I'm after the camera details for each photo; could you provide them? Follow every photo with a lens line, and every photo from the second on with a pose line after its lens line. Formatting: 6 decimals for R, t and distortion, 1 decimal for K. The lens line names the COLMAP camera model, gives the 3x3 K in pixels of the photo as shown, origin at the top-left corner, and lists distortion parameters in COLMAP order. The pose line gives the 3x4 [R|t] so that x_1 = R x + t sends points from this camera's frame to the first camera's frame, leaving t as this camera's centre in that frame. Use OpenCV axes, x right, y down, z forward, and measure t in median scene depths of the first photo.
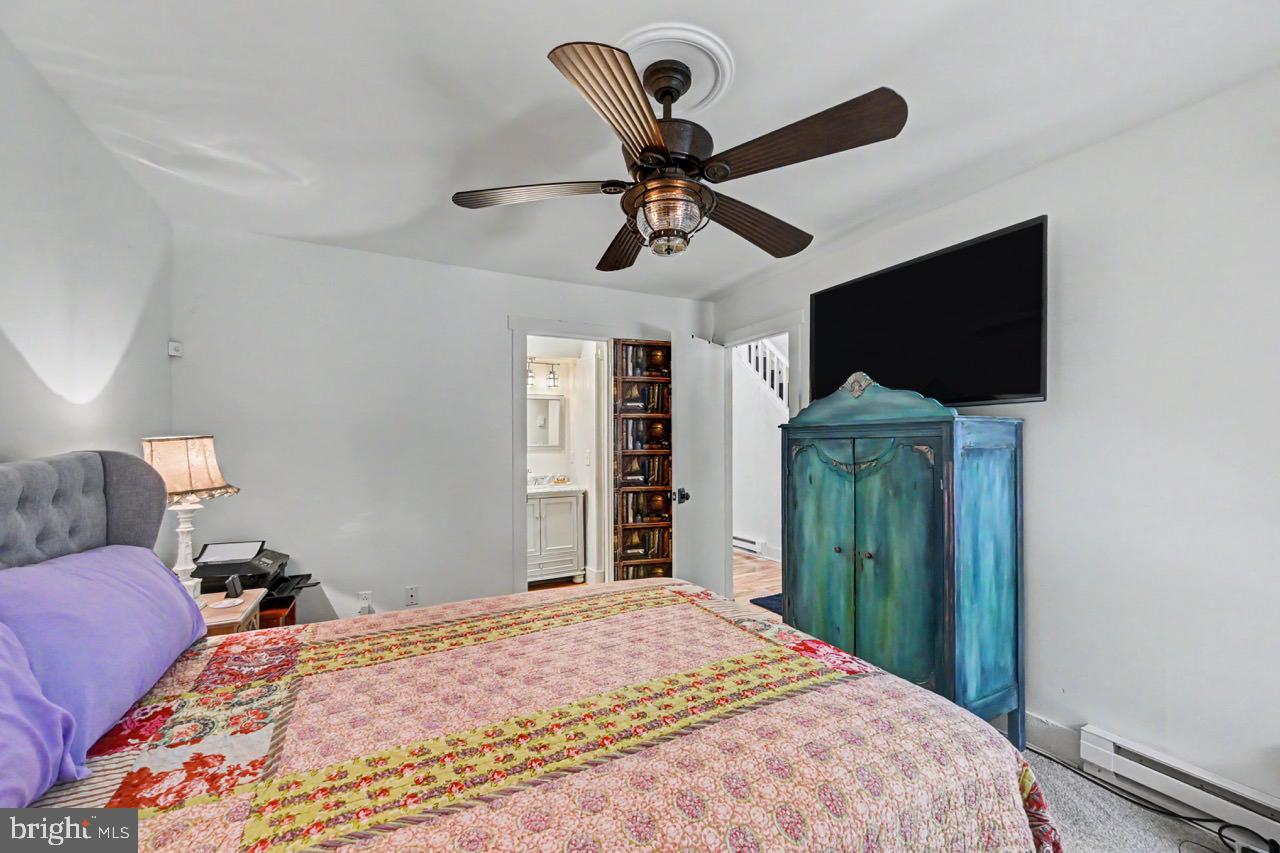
lens RADIAL K [[524.3, 0, 639.3], [0, 524.3, 443.3], [0, 0, 1]] dist [-0.001275, -0.000086]
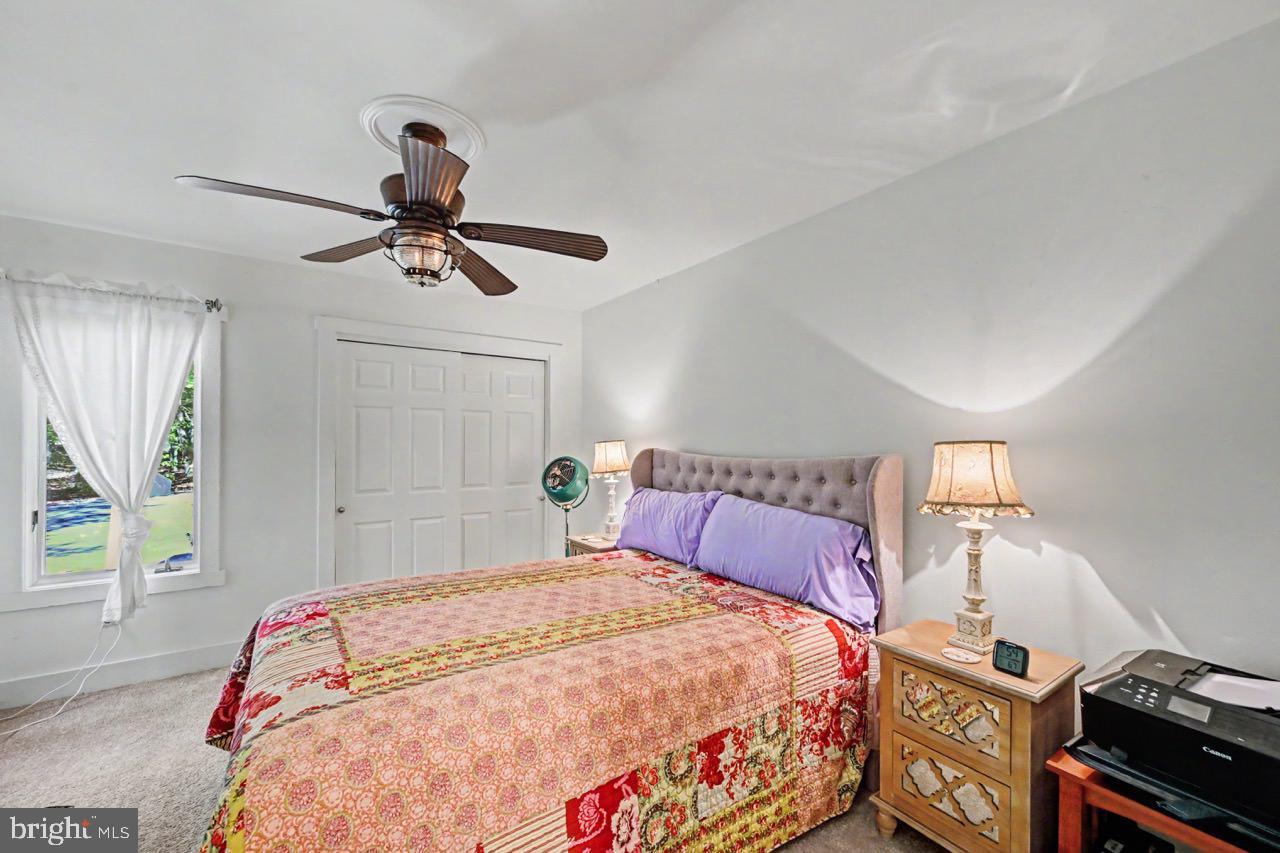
lens RADIAL K [[503.4, 0, 636.9], [0, 503.4, 431.3], [0, 0, 1]] dist [-0.000316, 0.000052]
pose [[-0.991835, -0.000828, -0.127522, -0.283272], [0.001624, 0.999816, -0.019126, -0.020146], [0.127515, -0.019177, -0.991651, 2.259115]]
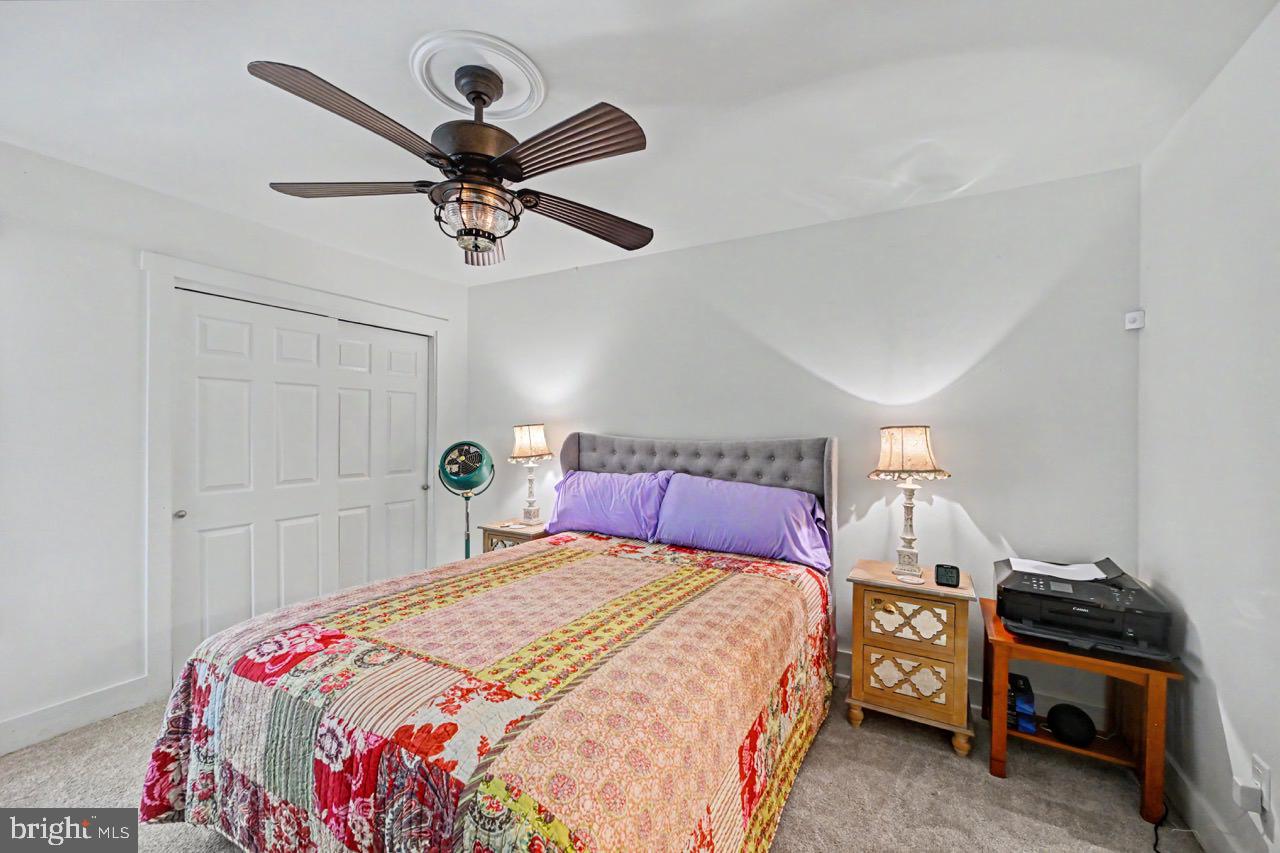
lens RADIAL K [[491.7, 0, 635.6], [0, 491.7, 420.4], [0, 0, 1]] dist [-0.000476, -0.000087]
pose [[-0.843008, -0.009103, -0.537824, 0.328414], [-0.002943, 0.999920, -0.012312, -0.014227], [0.537893, -0.008796, -0.842967, 2.079568]]
